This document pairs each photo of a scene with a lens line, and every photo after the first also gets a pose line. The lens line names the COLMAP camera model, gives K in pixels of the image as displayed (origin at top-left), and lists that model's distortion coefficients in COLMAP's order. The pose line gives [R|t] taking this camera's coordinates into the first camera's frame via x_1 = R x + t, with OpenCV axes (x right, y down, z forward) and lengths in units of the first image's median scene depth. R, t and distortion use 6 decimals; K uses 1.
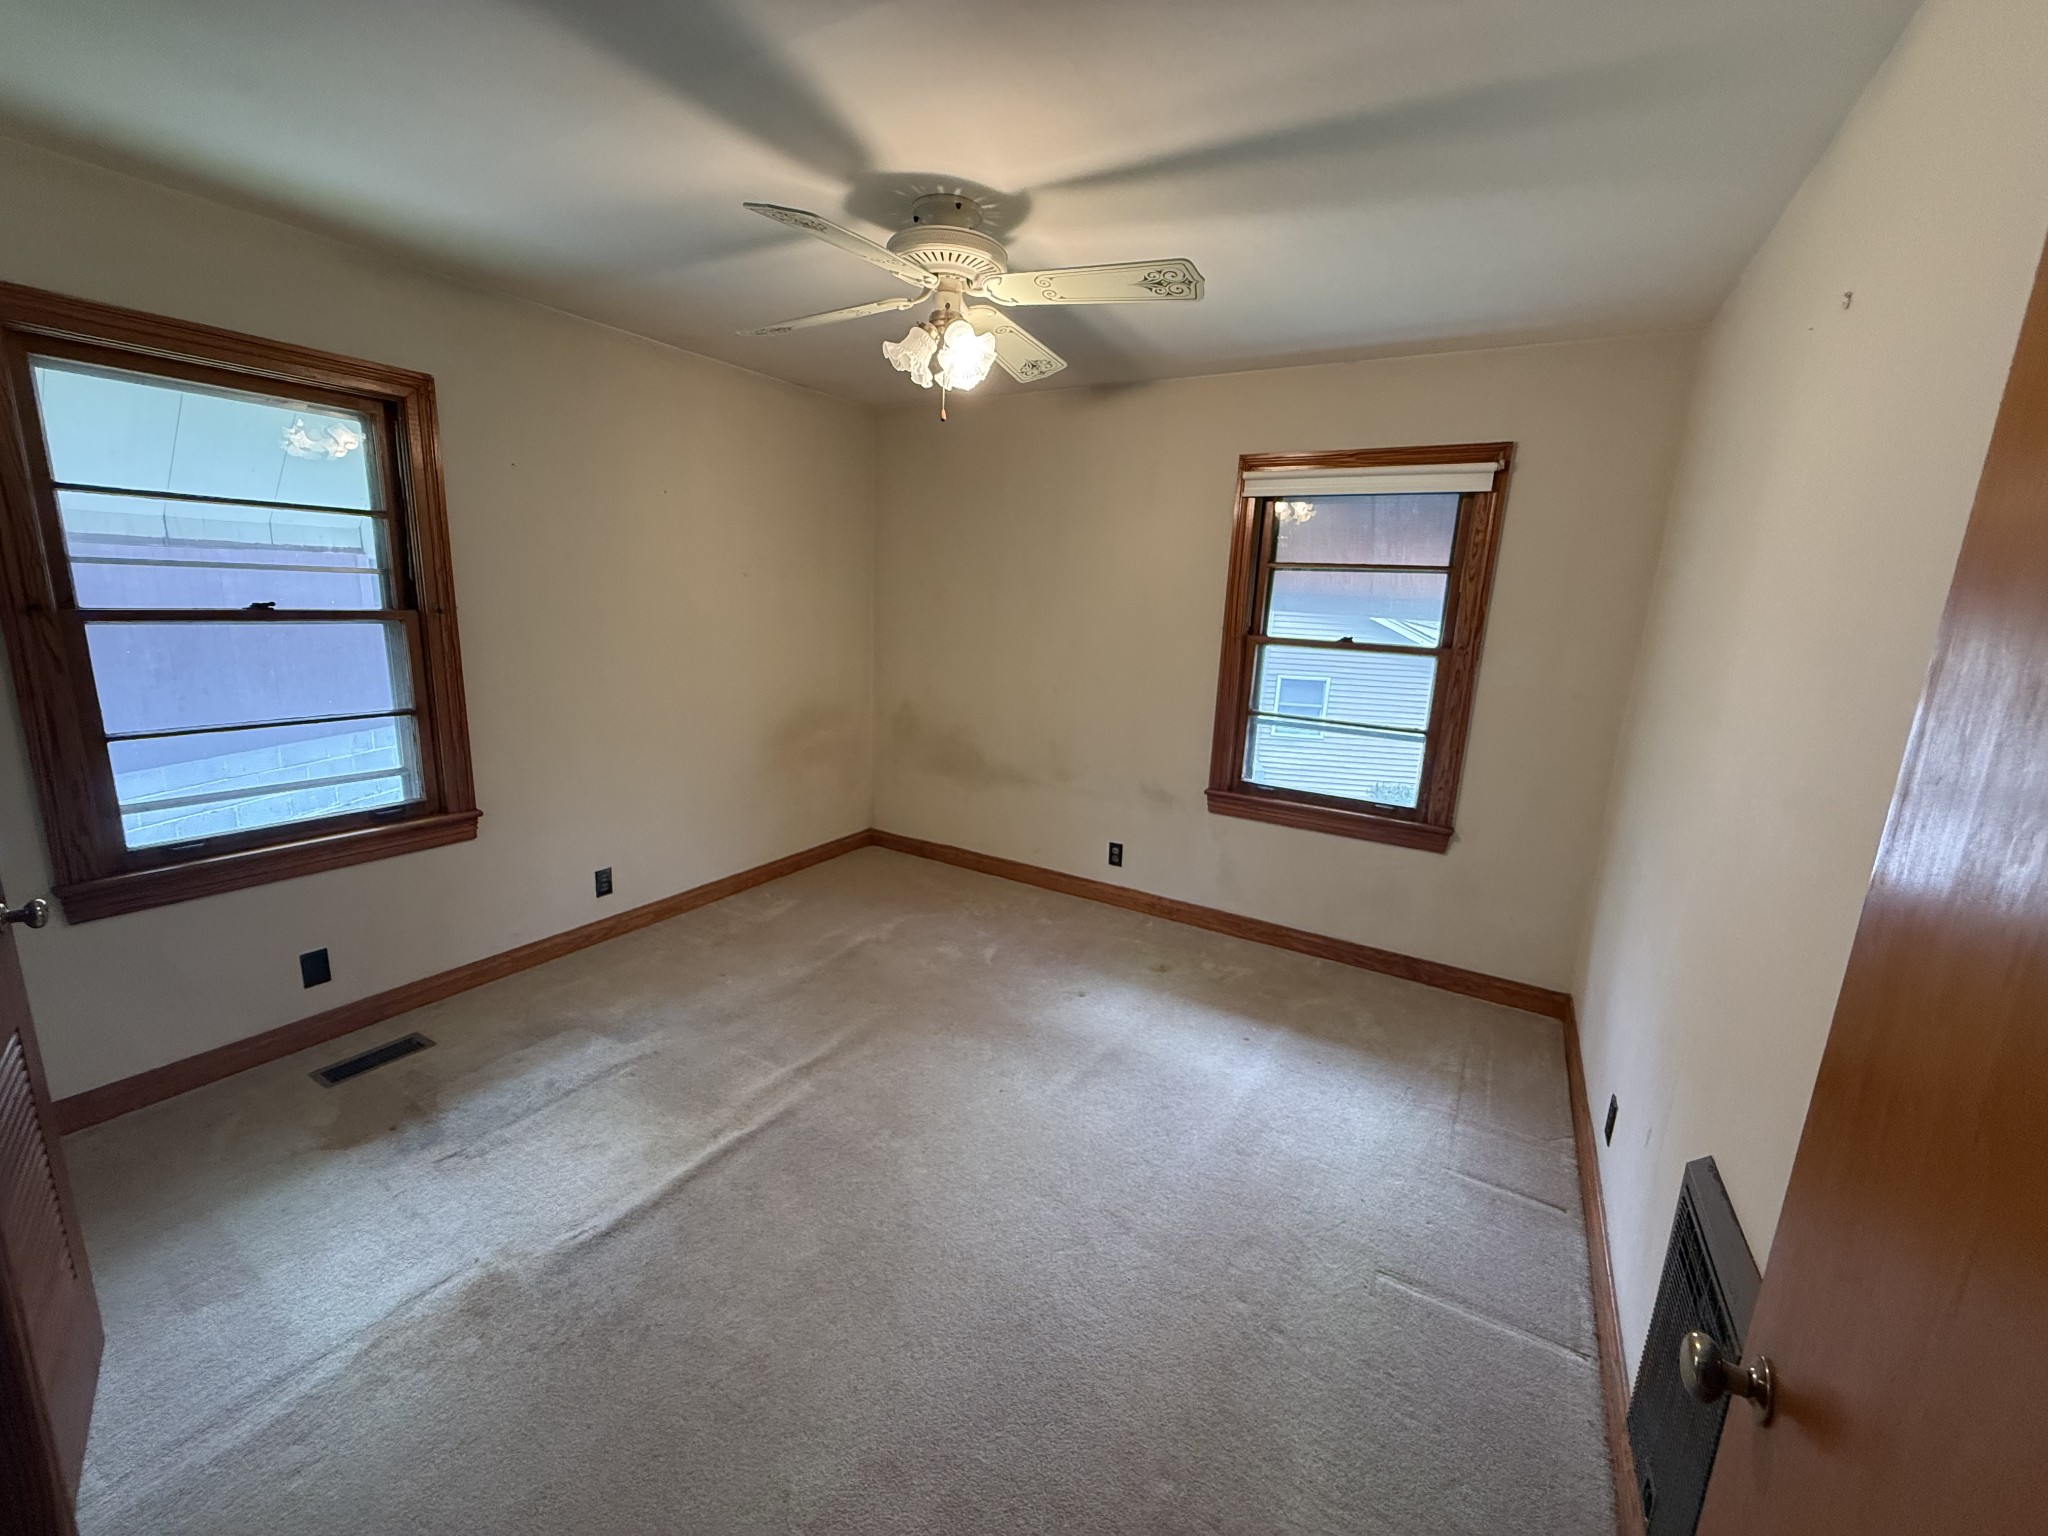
lens RADIAL K [[791.9, 0, 1032.3], [0, 791.9, 756.5], [0, 0, 1]] dist [0.002716, -0.000186]
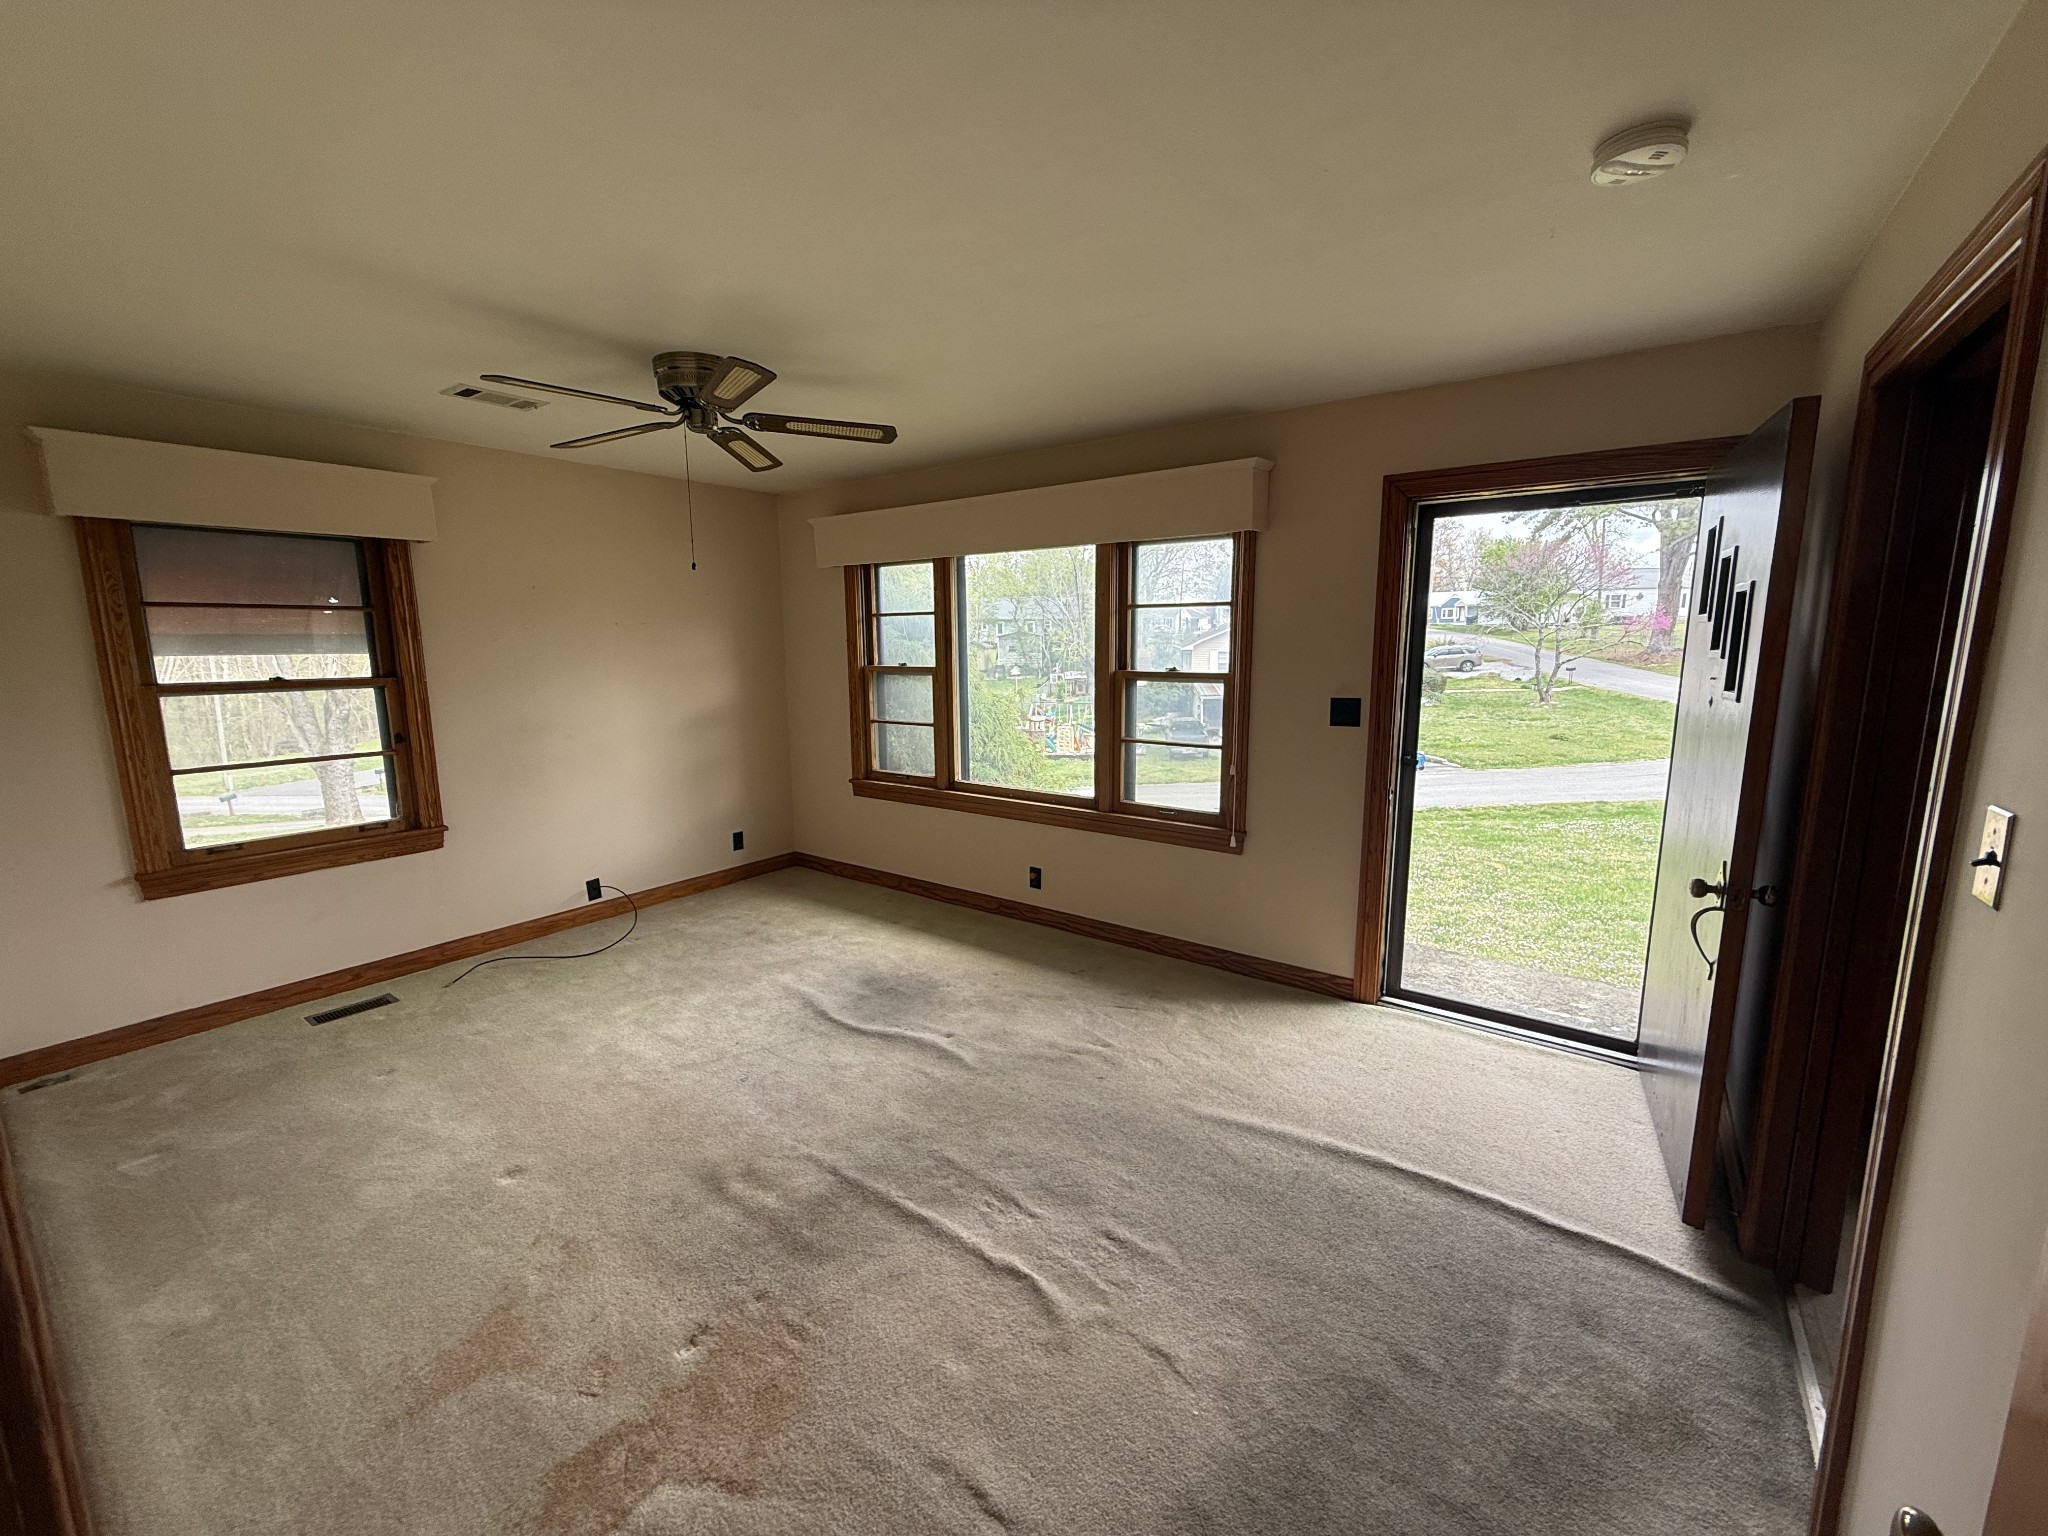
lens RADIAL K [[791.9, 0, 1020.9], [0, 791.9, 778.5], [0, 0, 1]] dist [0.002716, -0.000186]
pose [[0.991490, -0.031205, -0.126385, 0.290217], [0.025072, 0.998443, -0.049836, 0.051054], [0.127744, 0.046243, 0.990729, -0.127224]]
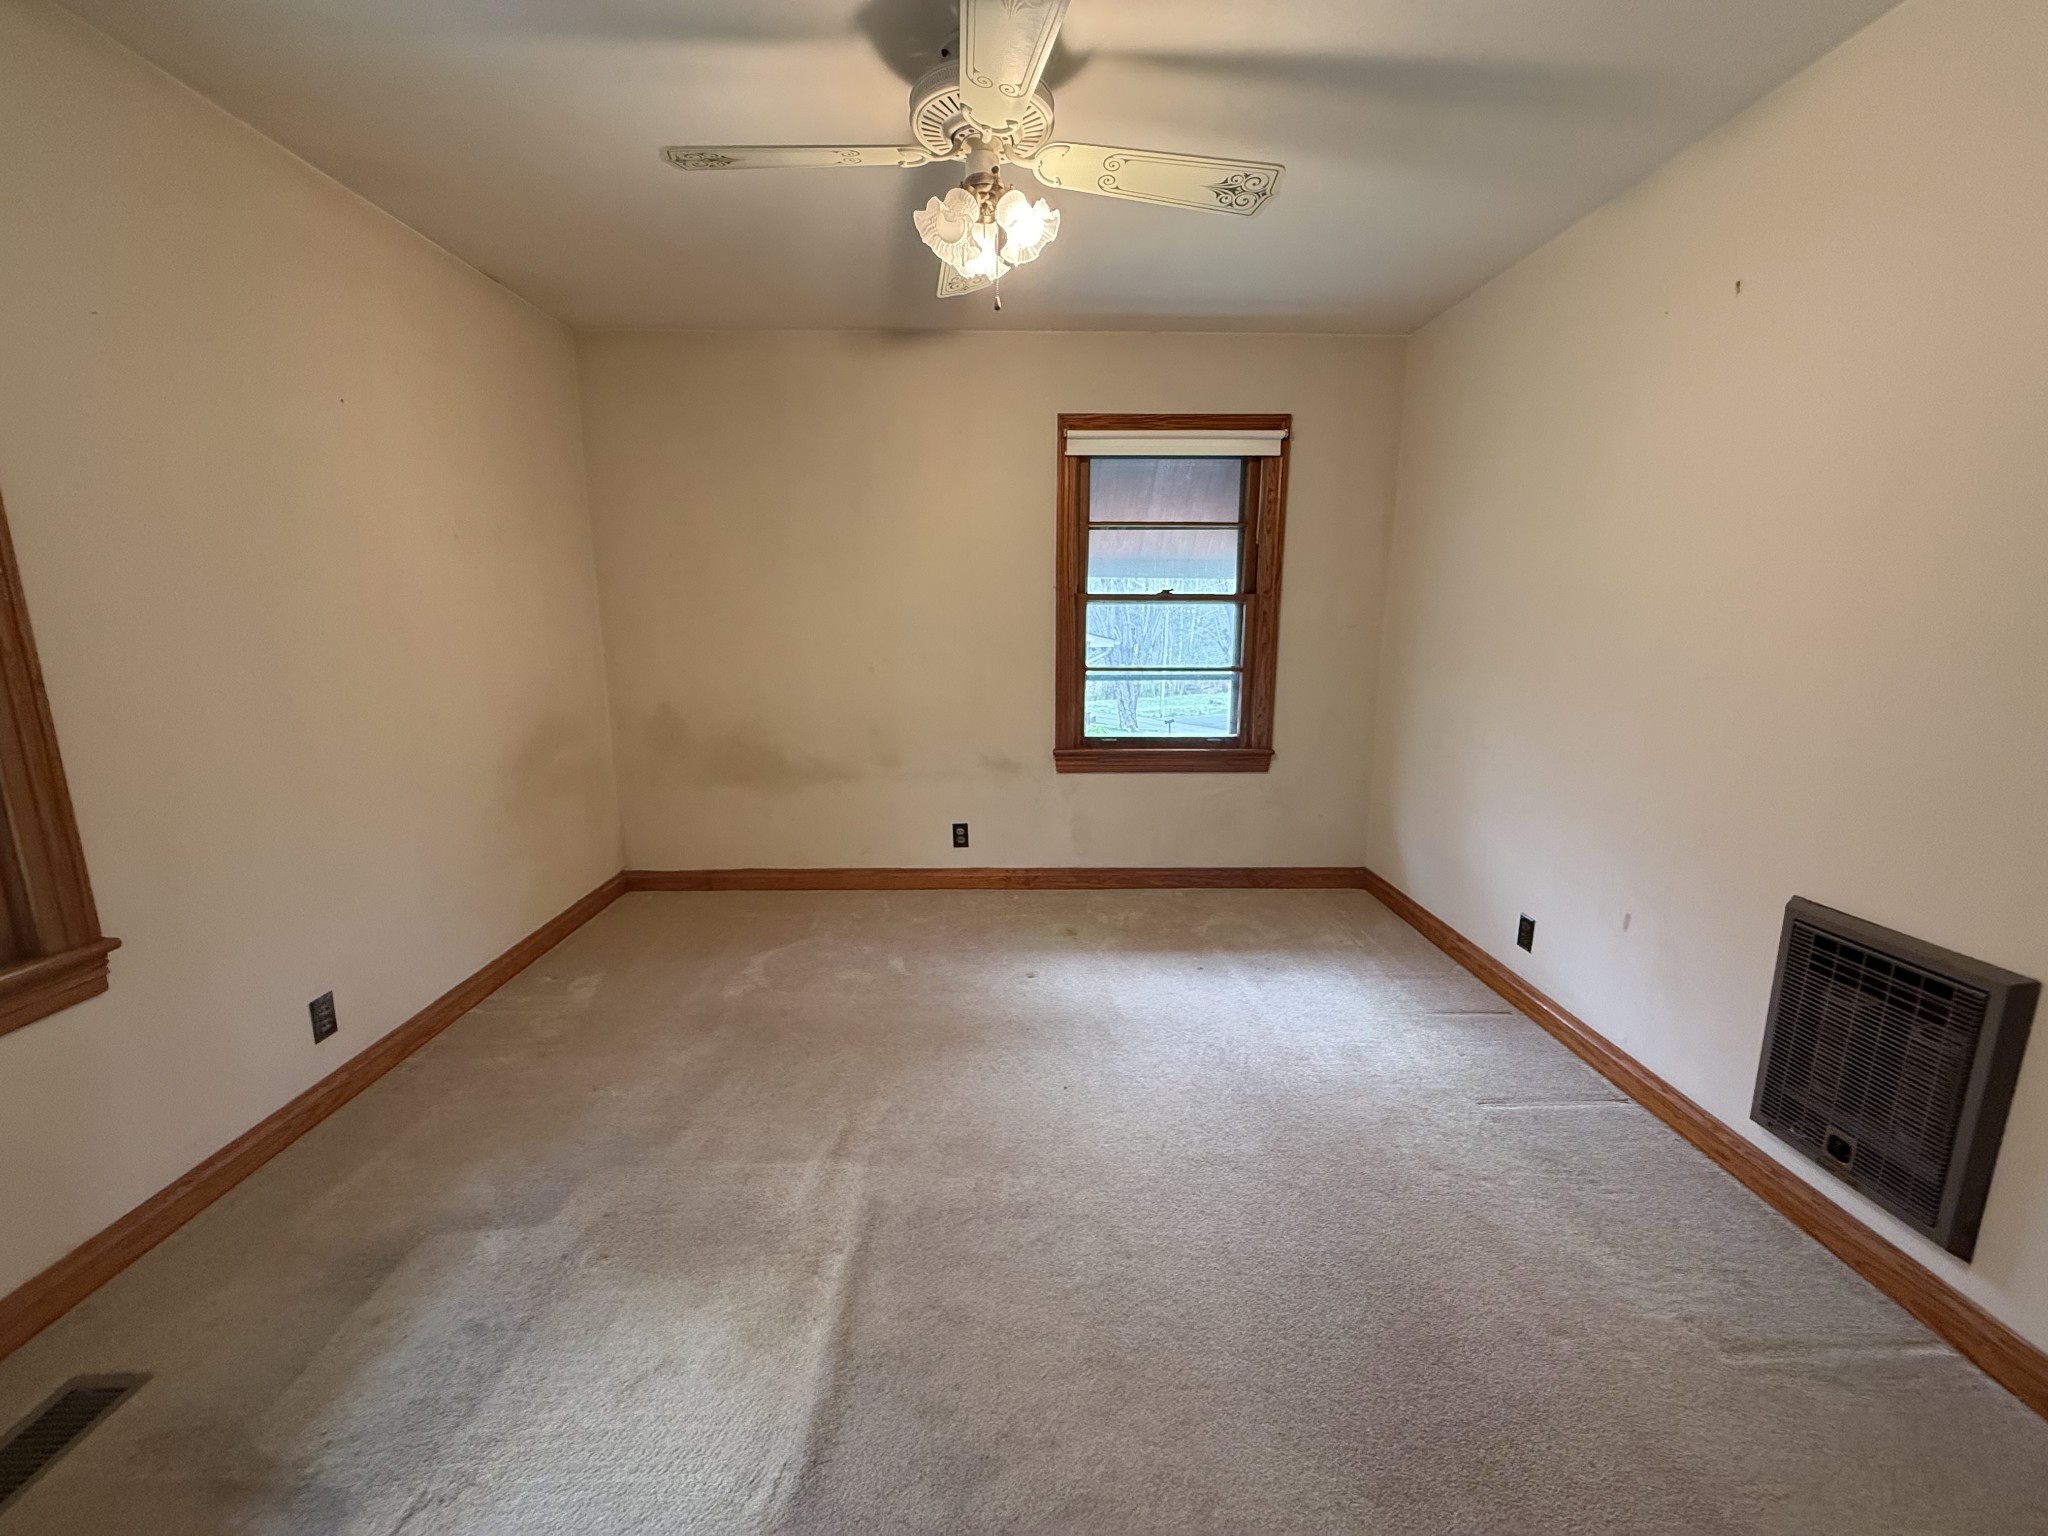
lens RADIAL K [[791.9, 0, 1017.4], [0, 791.9, 756.4], [0, 0, 1]] dist [0.002716, -0.000186]
pose [[0.857171, -0.138162, 0.496154, -0.371417], [0.140408, 0.989544, 0.032981, 0.011520], [-0.495523, 0.041393, 0.867608, 0.183575]]
